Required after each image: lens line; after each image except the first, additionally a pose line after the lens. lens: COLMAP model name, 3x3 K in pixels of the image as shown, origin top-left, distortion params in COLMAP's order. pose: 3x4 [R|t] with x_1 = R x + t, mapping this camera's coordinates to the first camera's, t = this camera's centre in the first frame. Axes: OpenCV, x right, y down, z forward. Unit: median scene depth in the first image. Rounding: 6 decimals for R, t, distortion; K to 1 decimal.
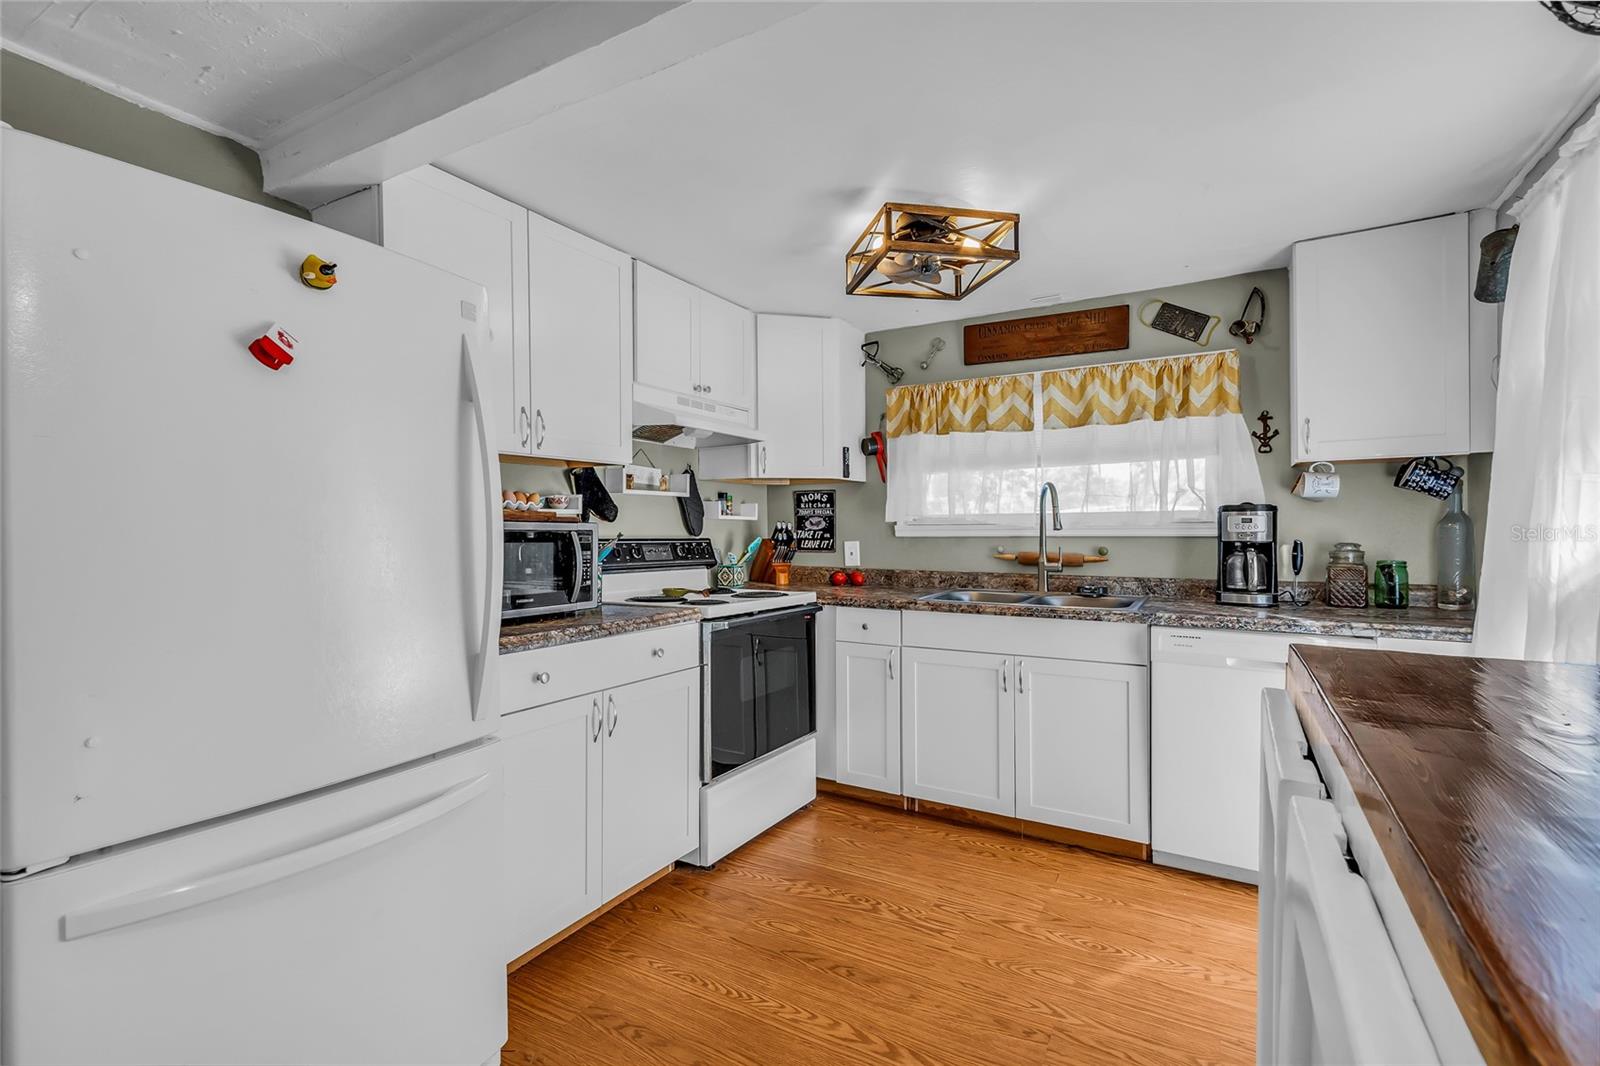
lens RADIAL K [[720.5, 0, 800.0], [0, 720.5, 533.0], [0, 0, 1]] dist [0.014425, -0.000179]
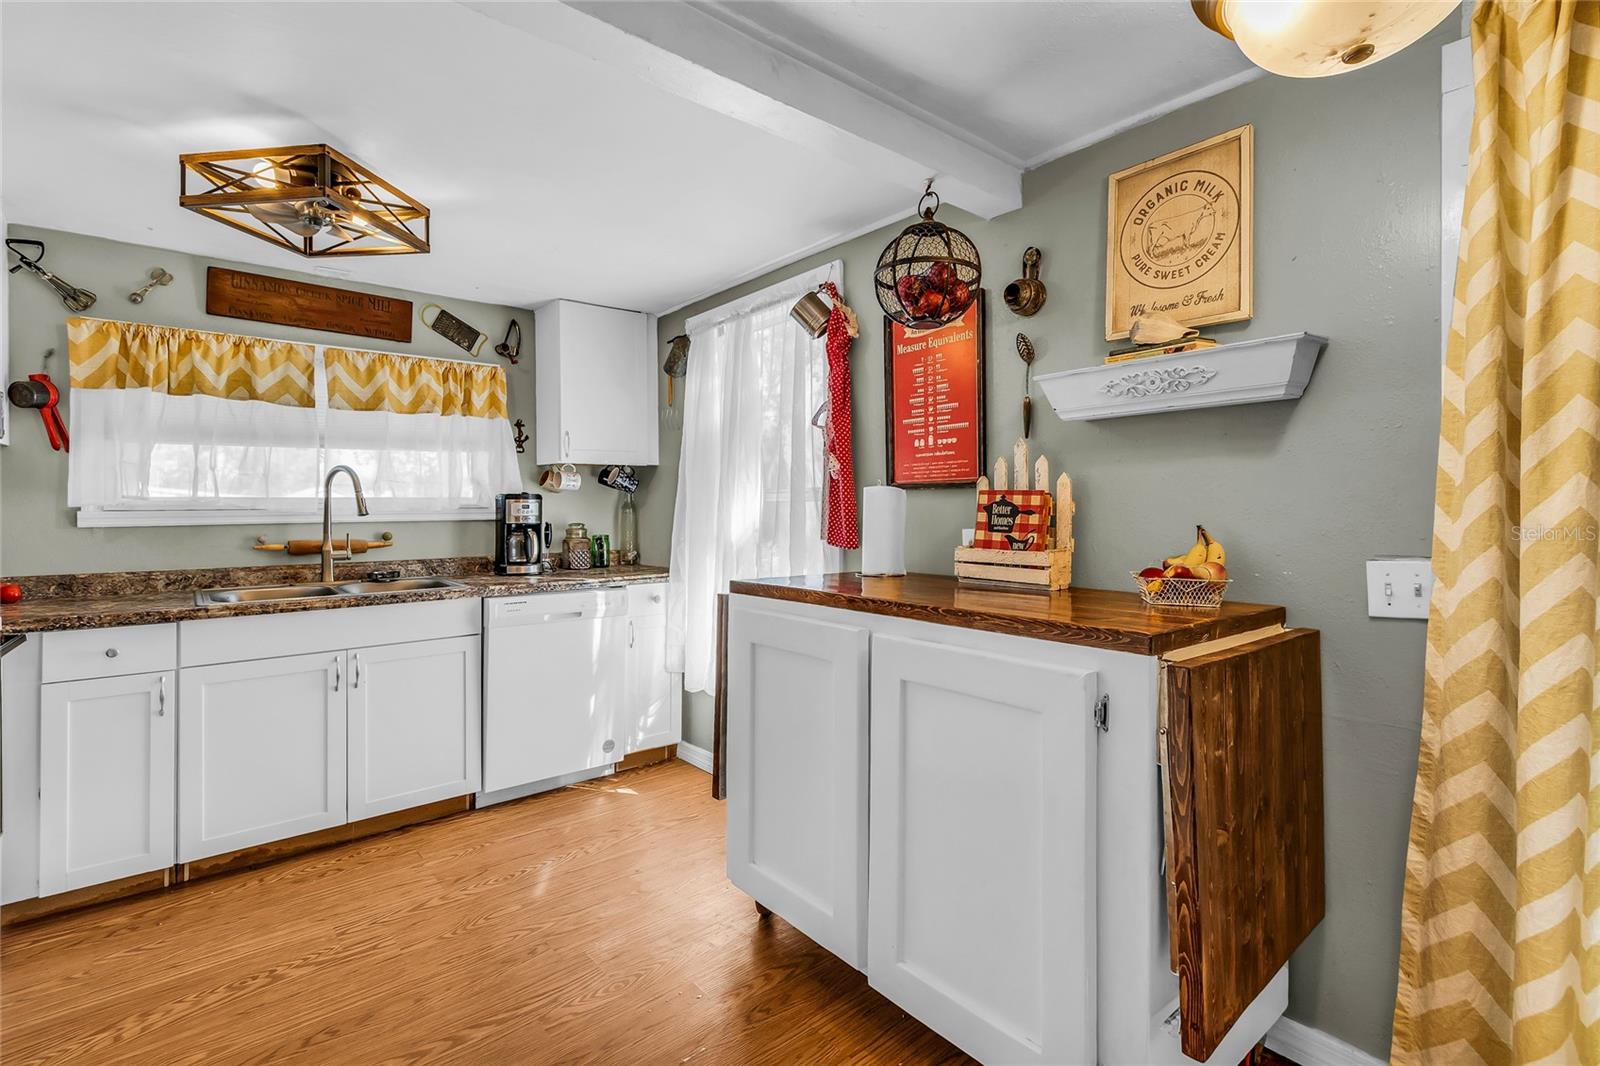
lens RADIAL K [[733.0, 0, 793.3], [0, 733.0, 505.9], [0, 0, 1]] dist [0.002992, -0.001162]
pose [[0.340612, 0.005350, 0.940189, -0.374388], [0.012407, 0.999871, -0.010185, 0.000094], [-0.940122, 0.015134, 0.340501, 0.120359]]
